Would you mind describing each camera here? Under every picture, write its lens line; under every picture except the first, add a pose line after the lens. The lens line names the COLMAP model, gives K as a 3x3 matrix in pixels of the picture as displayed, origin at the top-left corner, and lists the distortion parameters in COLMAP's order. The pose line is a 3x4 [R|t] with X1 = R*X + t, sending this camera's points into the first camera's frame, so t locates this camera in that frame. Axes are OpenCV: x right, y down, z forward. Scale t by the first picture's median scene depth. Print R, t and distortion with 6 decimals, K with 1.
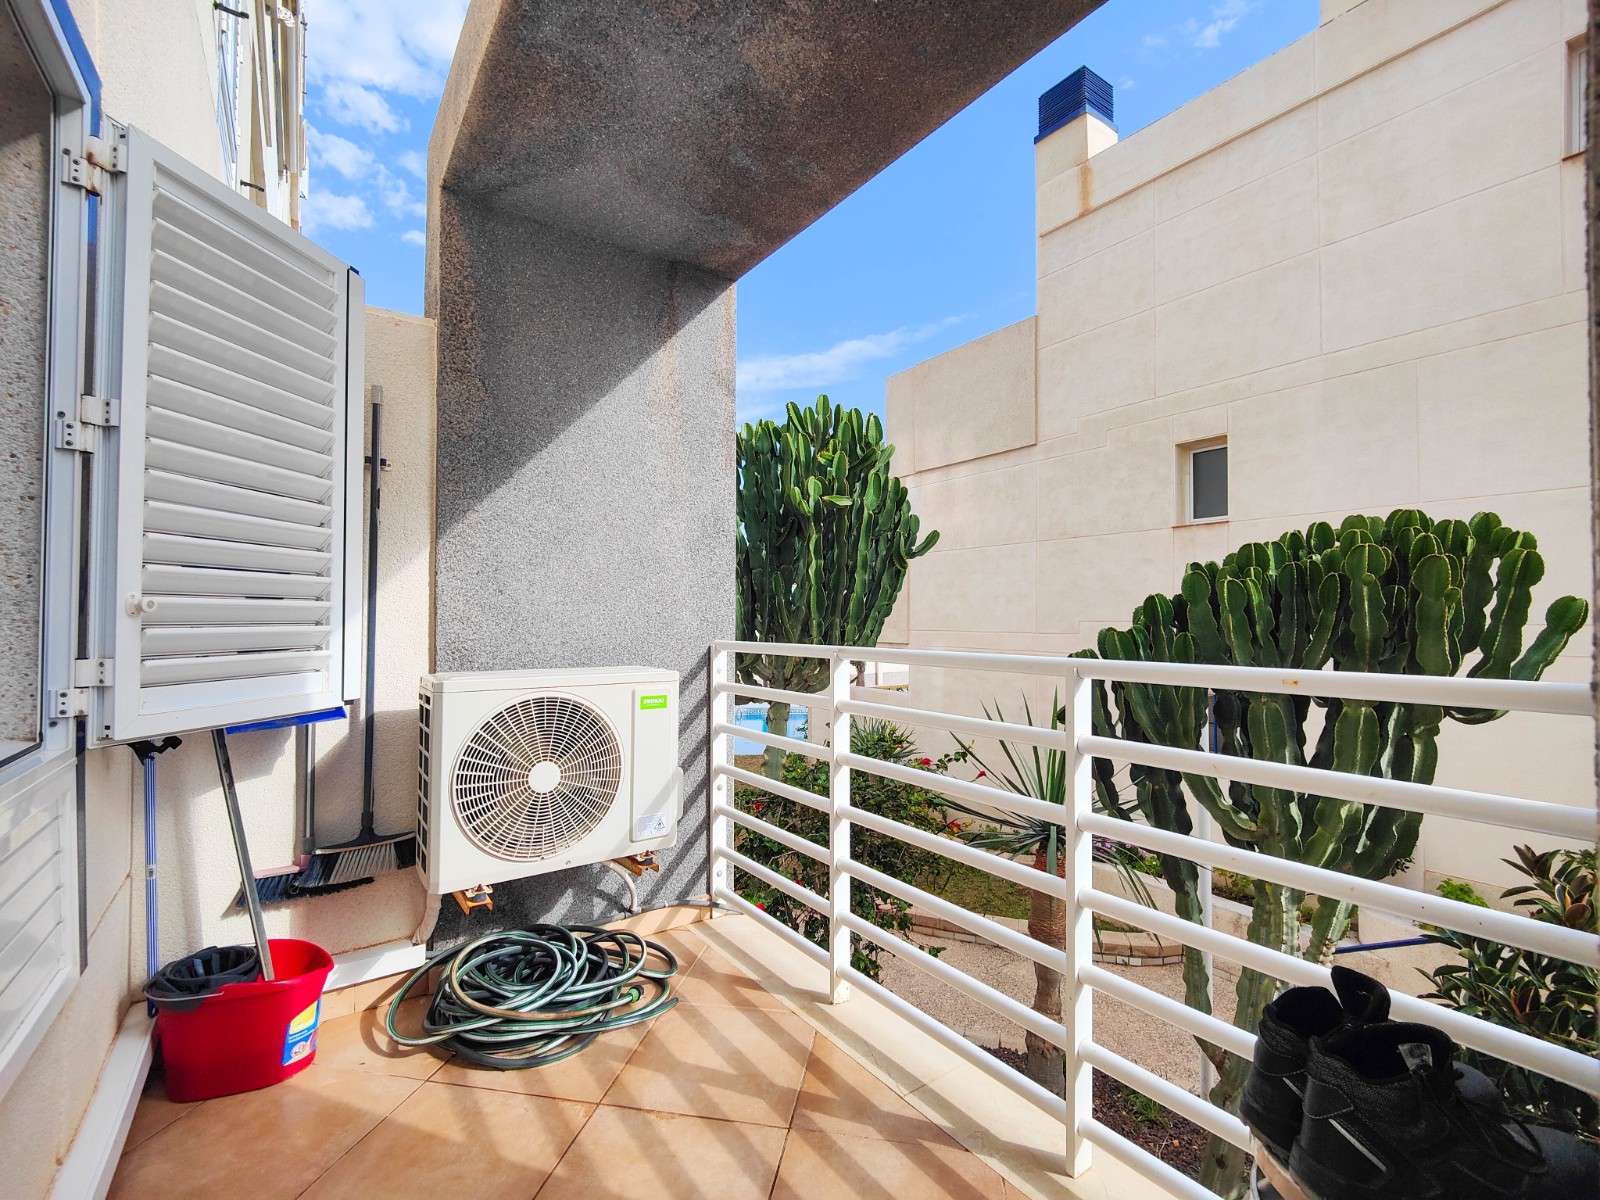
lens RADIAL K [[690.1, 0, 809.3], [0, 690.1, 607.5], [0, 0, 1]] dist [0.019094, -0.016109]
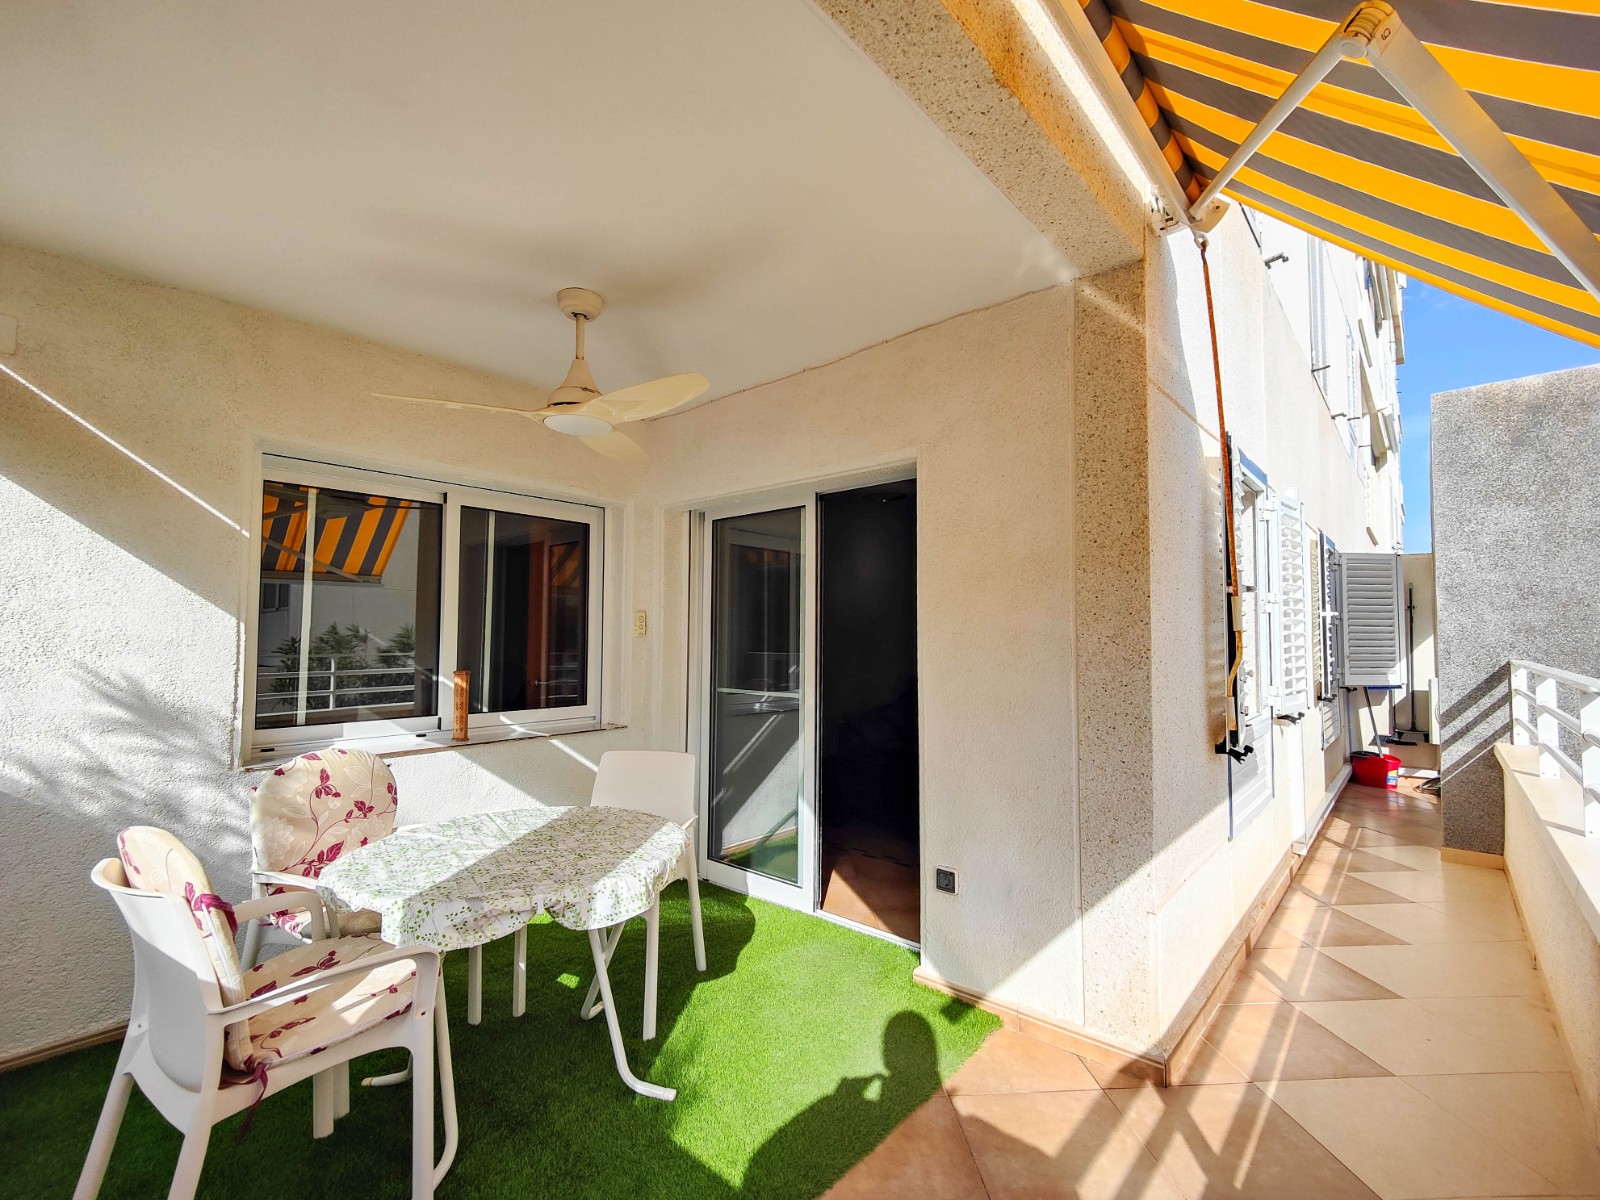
lens RADIAL K [[719.1, 0, 809.0], [0, 719.1, 608.1], [0, 0, 1]] dist [0.022243, -0.017724]
pose [[0.222040, -0.044164, -0.974037, 1.957824], [0.012435, 0.999021, -0.042462, -0.108962], [0.974958, -0.002684, 0.222372, -2.374693]]
